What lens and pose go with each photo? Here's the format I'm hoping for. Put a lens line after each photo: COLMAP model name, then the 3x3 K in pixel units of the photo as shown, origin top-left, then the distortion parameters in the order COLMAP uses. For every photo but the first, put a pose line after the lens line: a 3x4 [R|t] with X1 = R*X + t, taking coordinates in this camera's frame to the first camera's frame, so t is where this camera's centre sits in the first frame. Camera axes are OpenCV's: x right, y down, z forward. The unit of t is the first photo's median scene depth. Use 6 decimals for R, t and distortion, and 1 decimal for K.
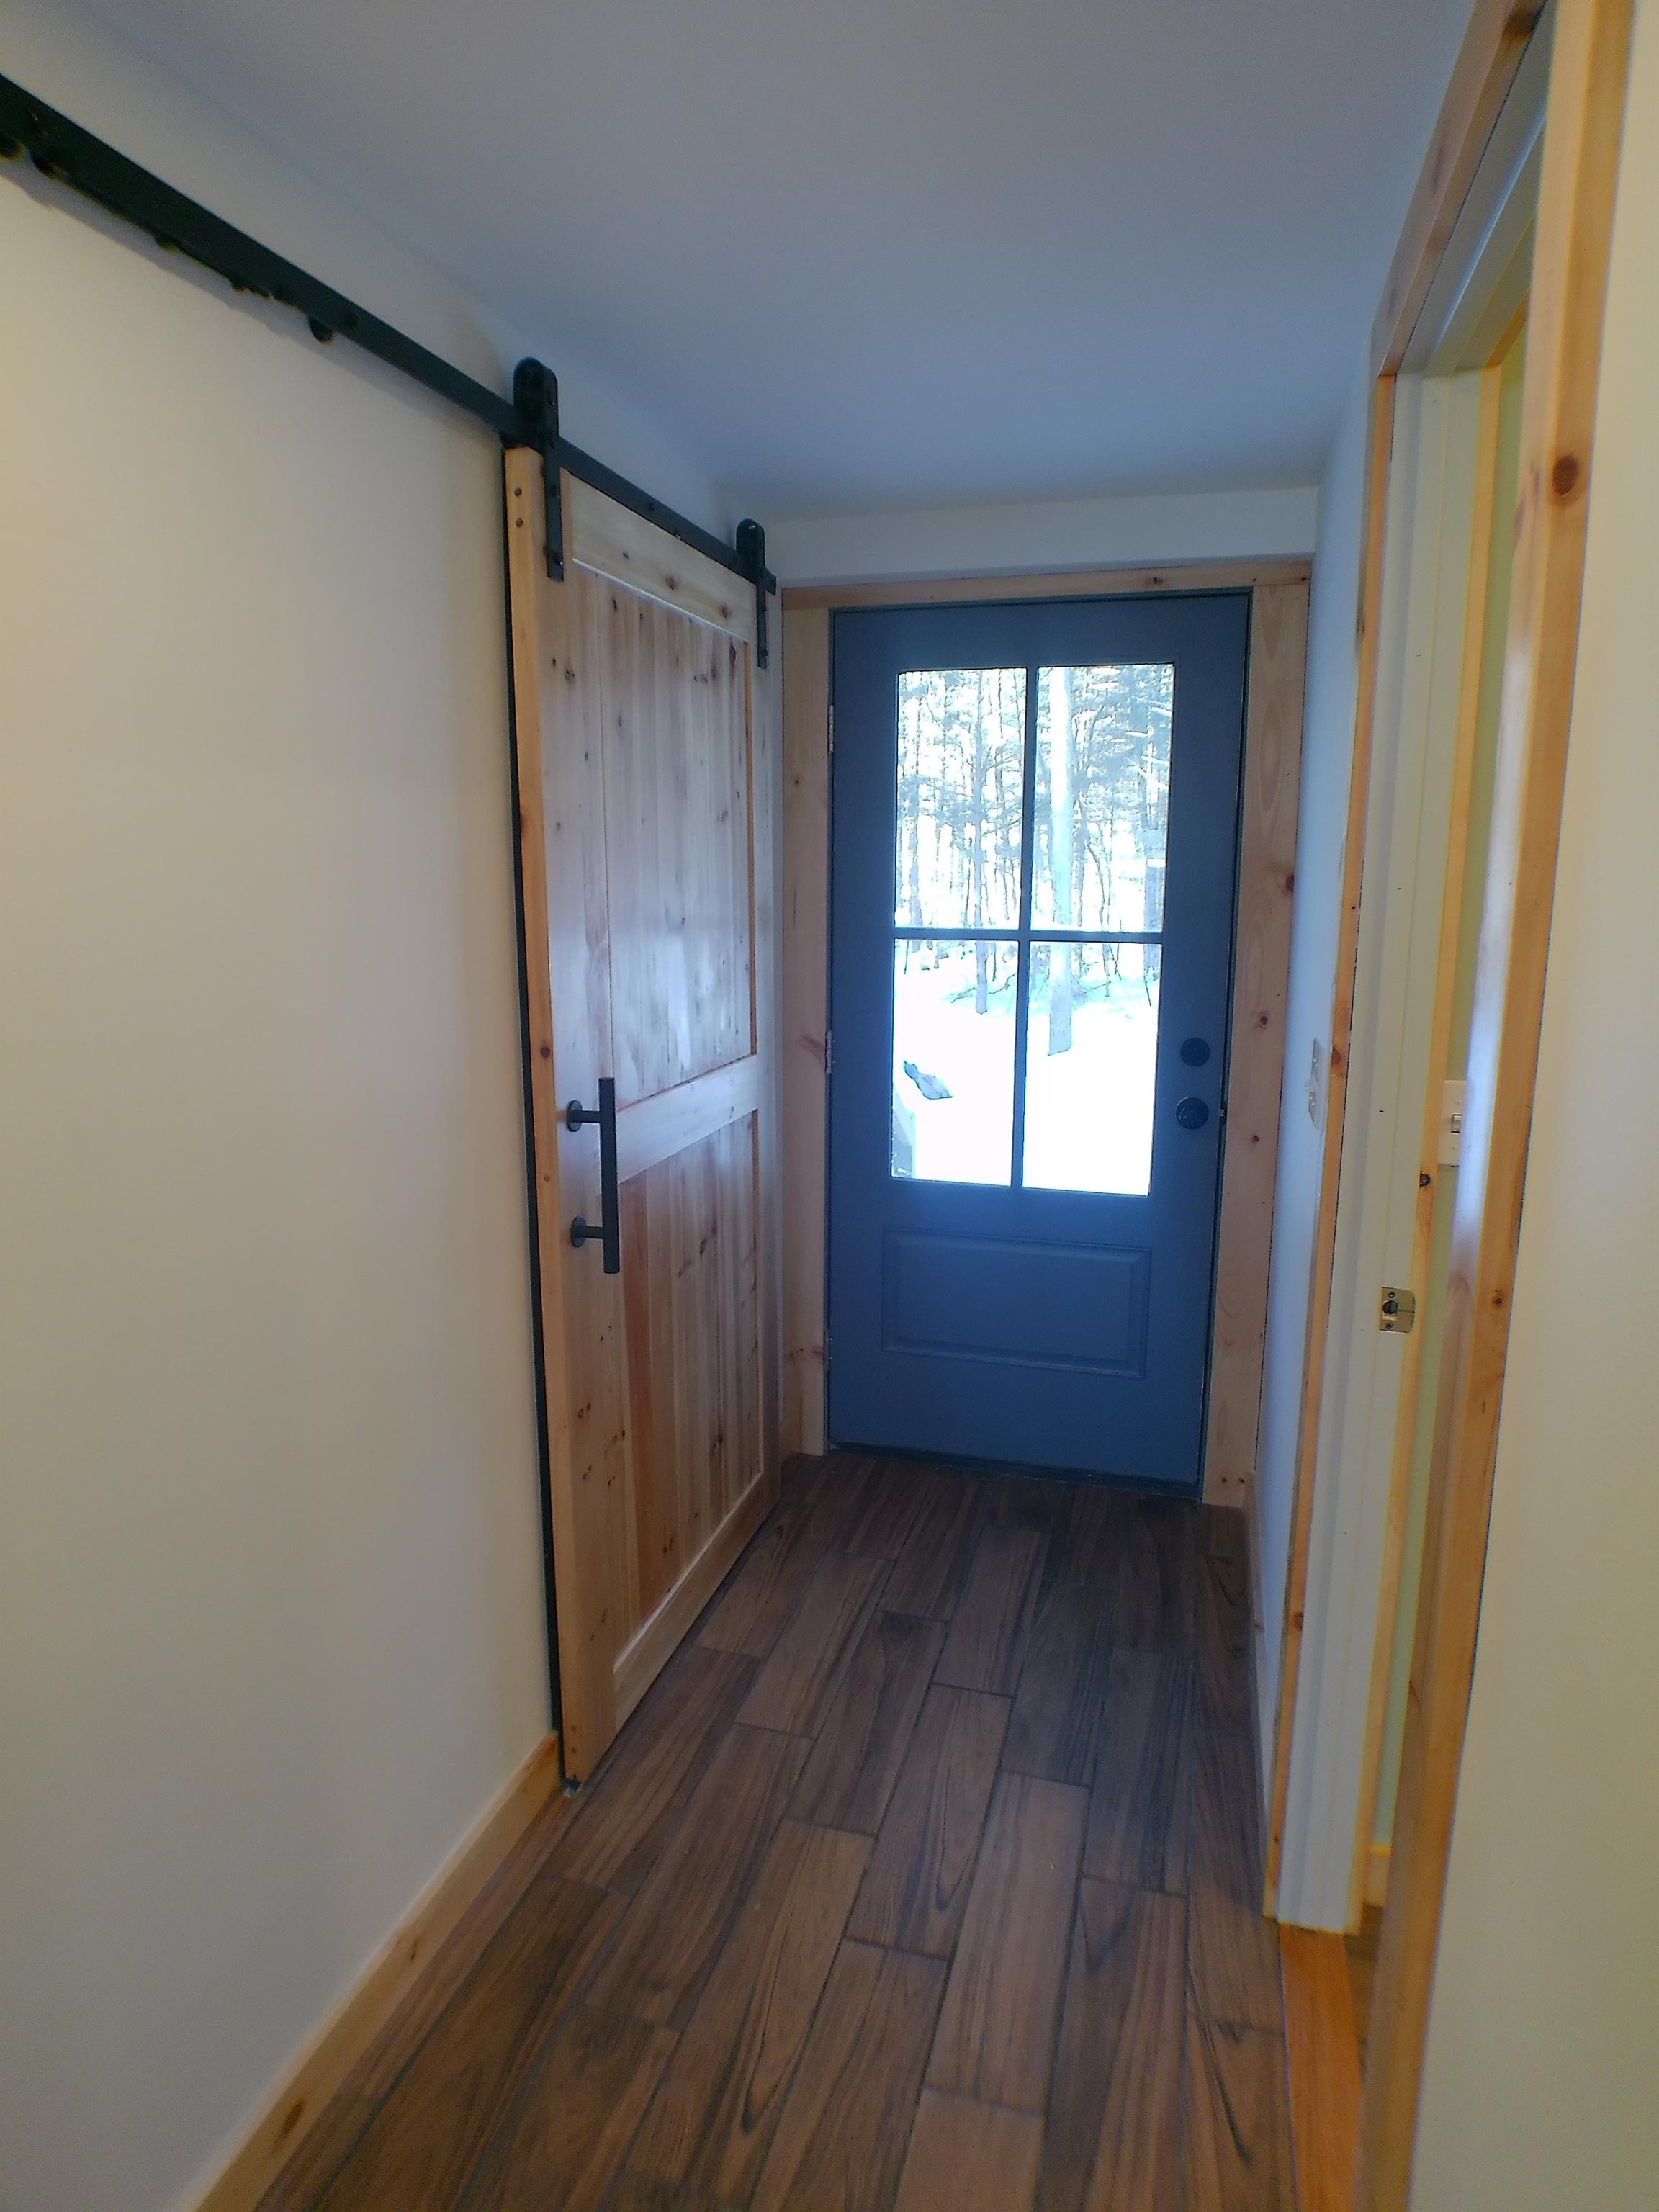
lens RADIAL K [[1285.5, 0, 829.1], [0, 1285.5, 1098.1], [0, 0, 1]] dist [-0.024549, -0.008620]
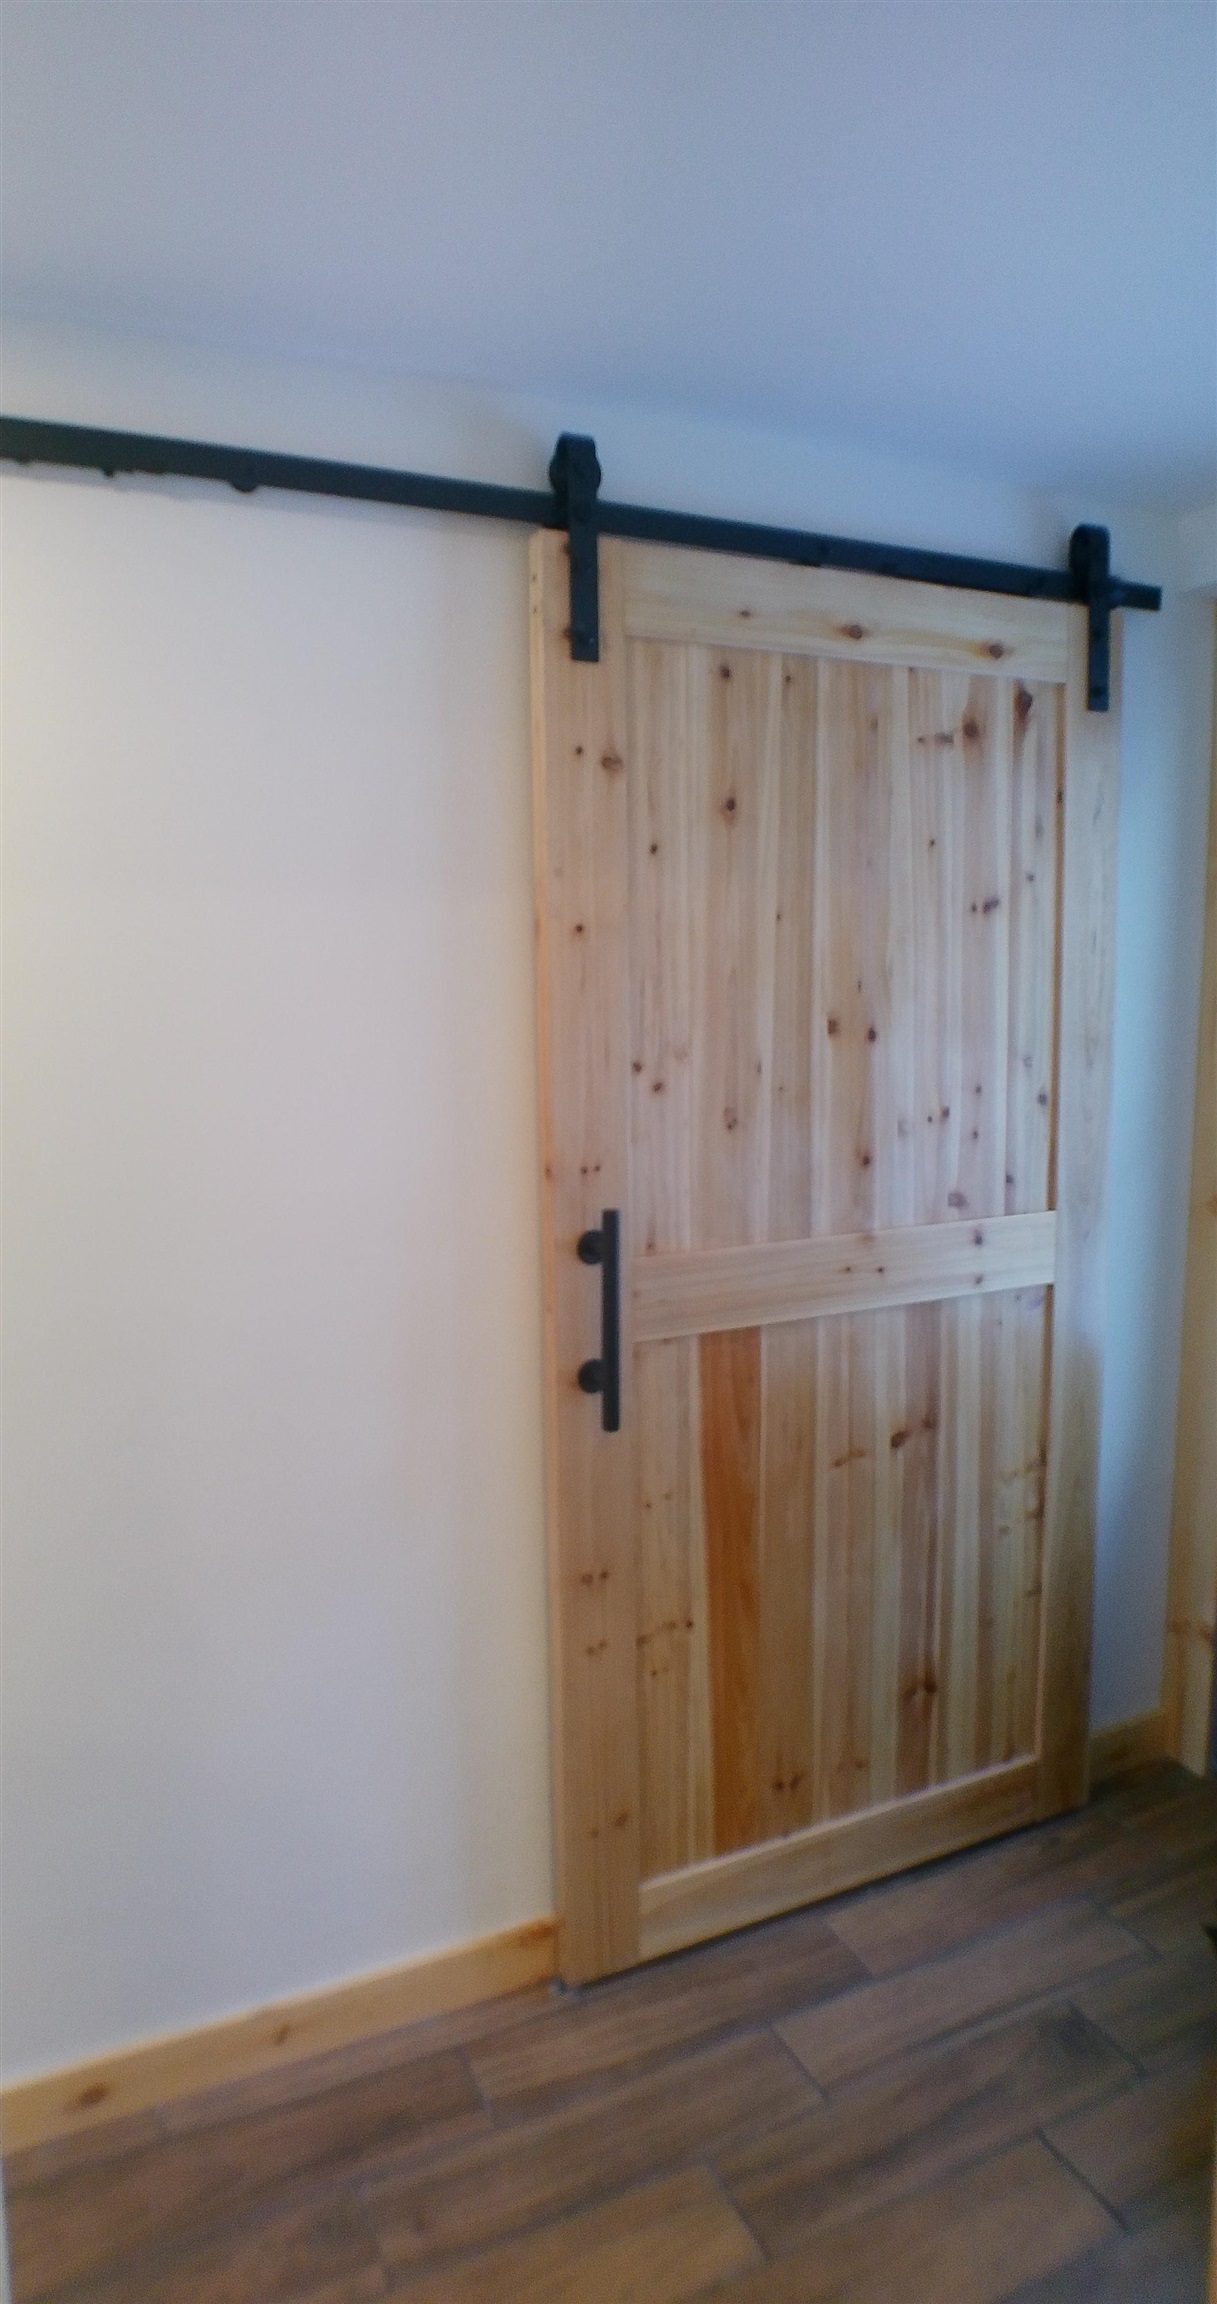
lens RADIAL K [[1387.9, 0, 609.2], [0, 1387.9, 1139.3], [0, 0, 1]] dist [-0.033242, -0.001157]
pose [[0.670682, 0.095545, -0.735566, 0.441263], [-0.131650, 0.991258, 0.008720, -0.060072], [0.729968, 0.090989, 0.677397, 0.292634]]
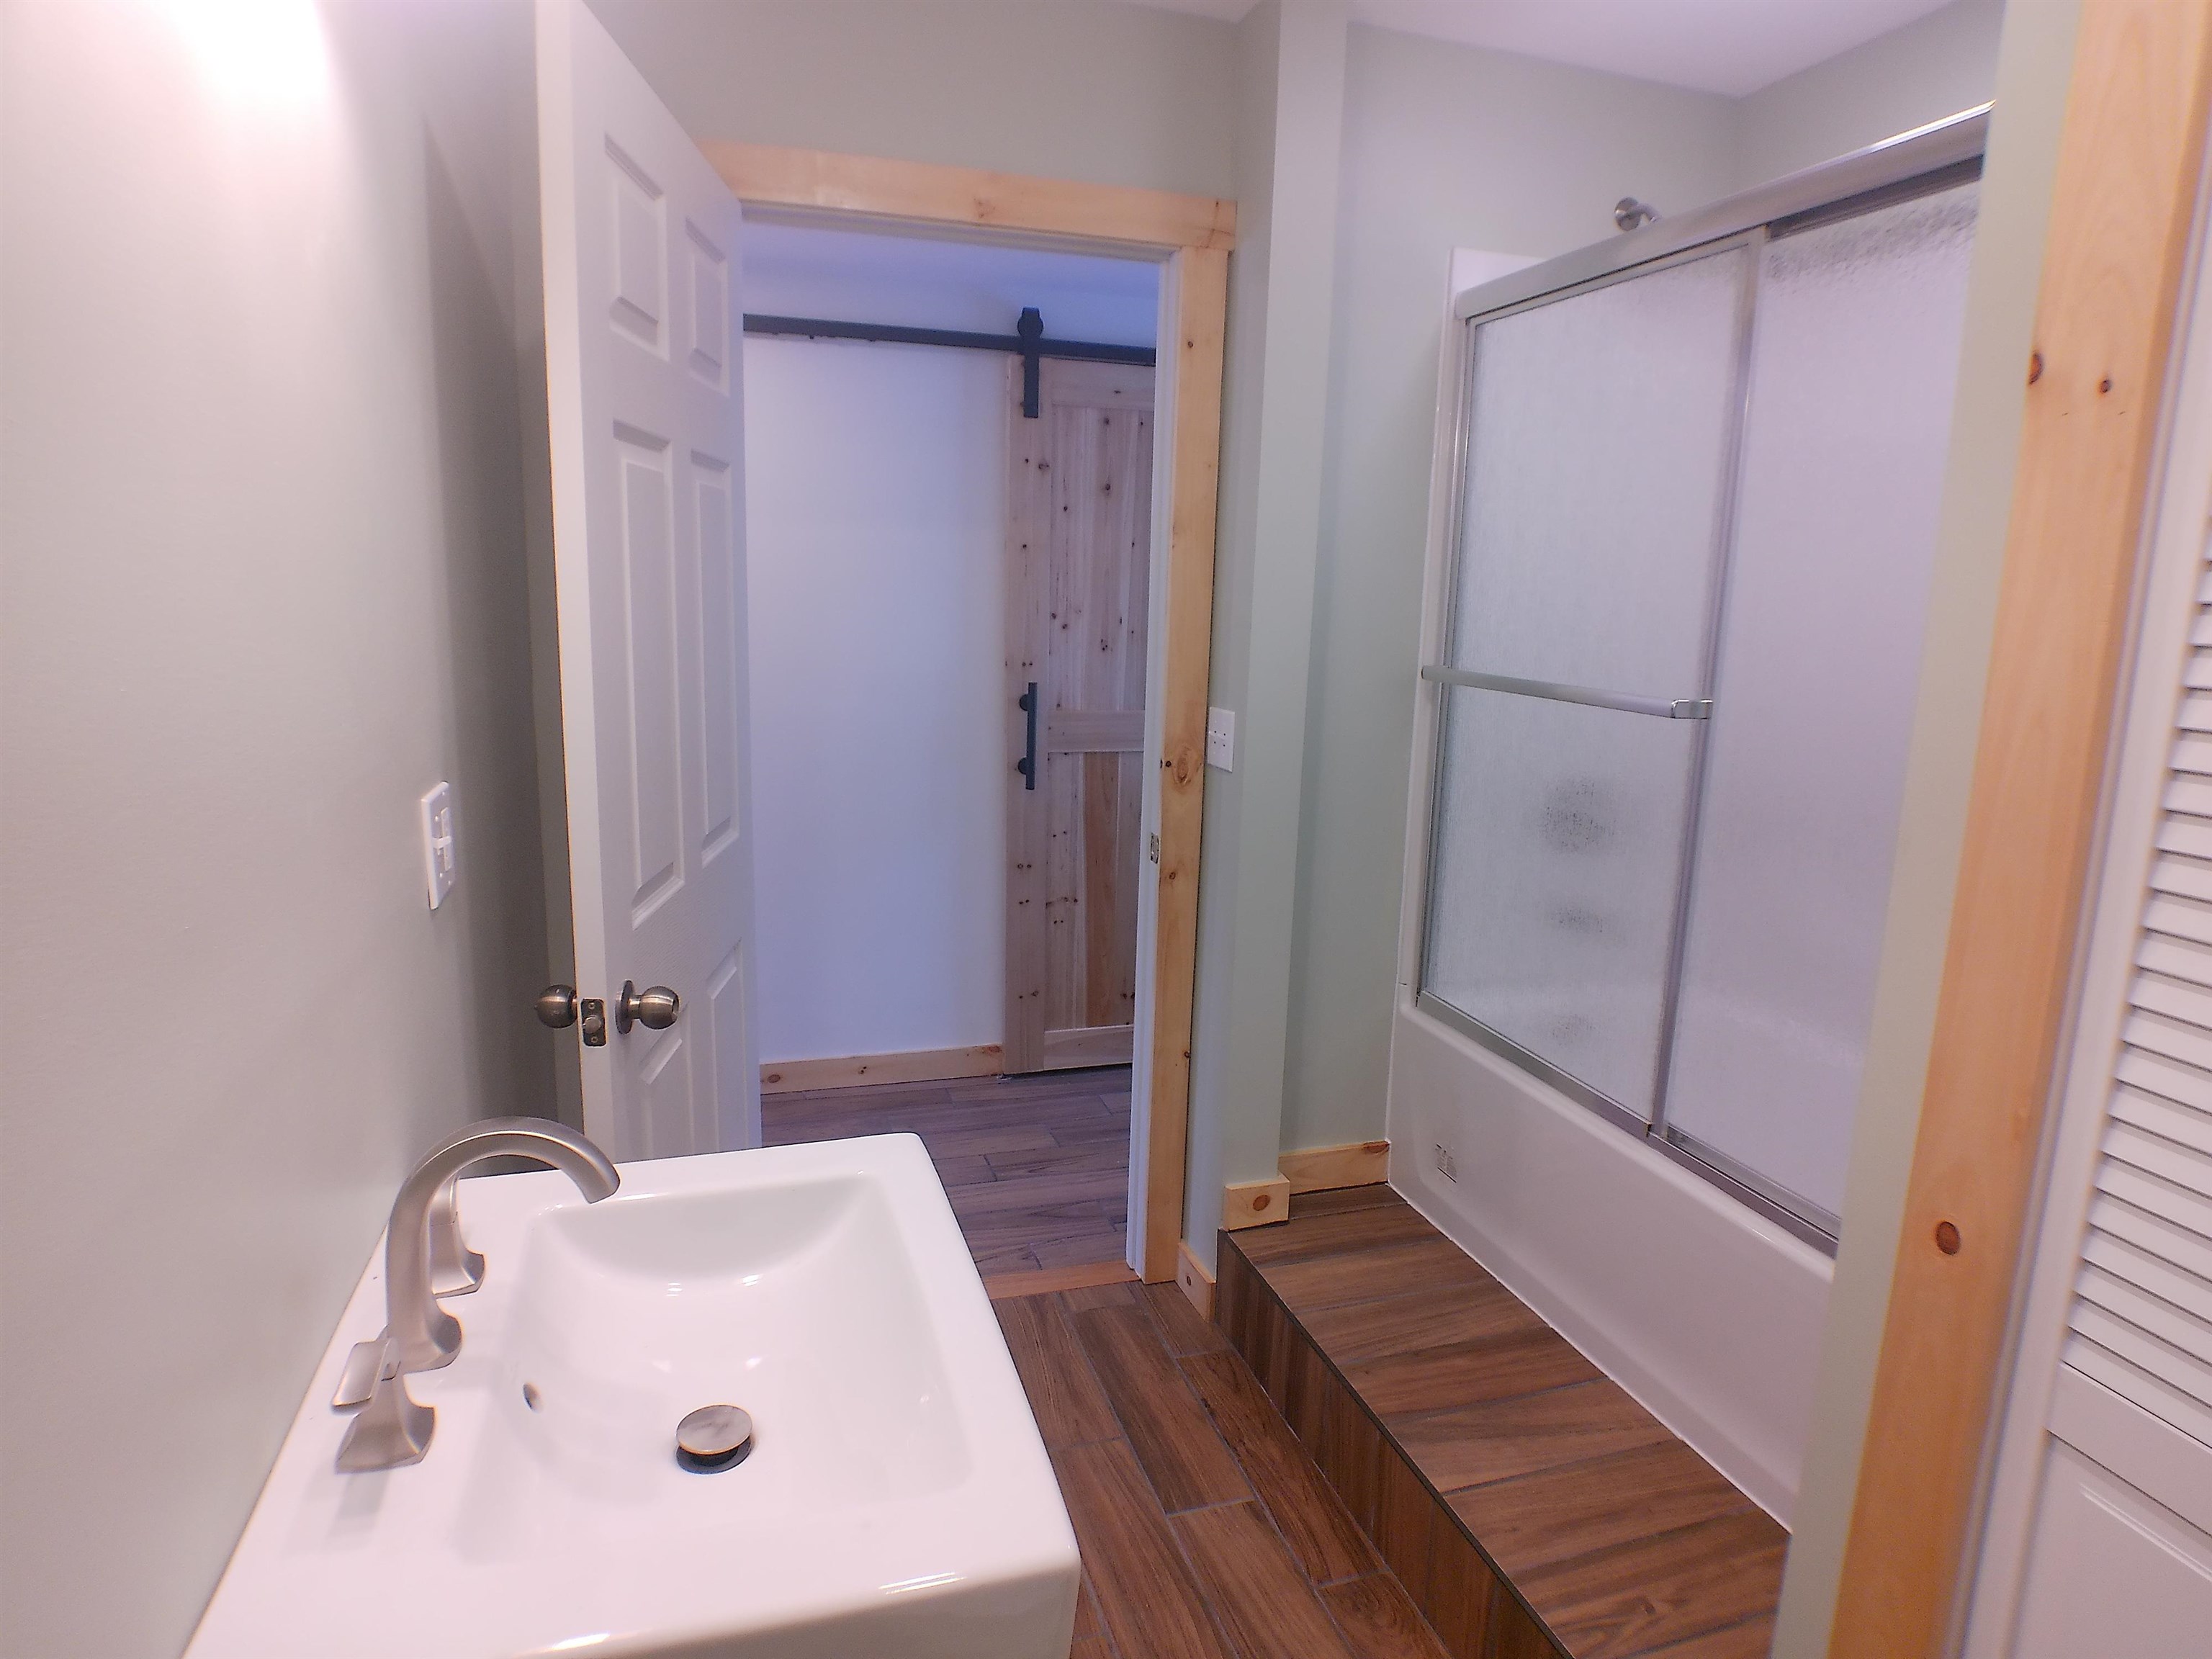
lens RADIAL K [[1285.5, 0, 1122.4], [0, 1285.5, 822.3], [0, 0, 1]] dist [-0.024549, -0.008620]
pose [[0.563251, 0.167312, -0.809169, 1.210958], [-0.180091, 0.980600, 0.077401, 0.014315], [0.806421, 0.102128, 0.582456, 0.036733]]
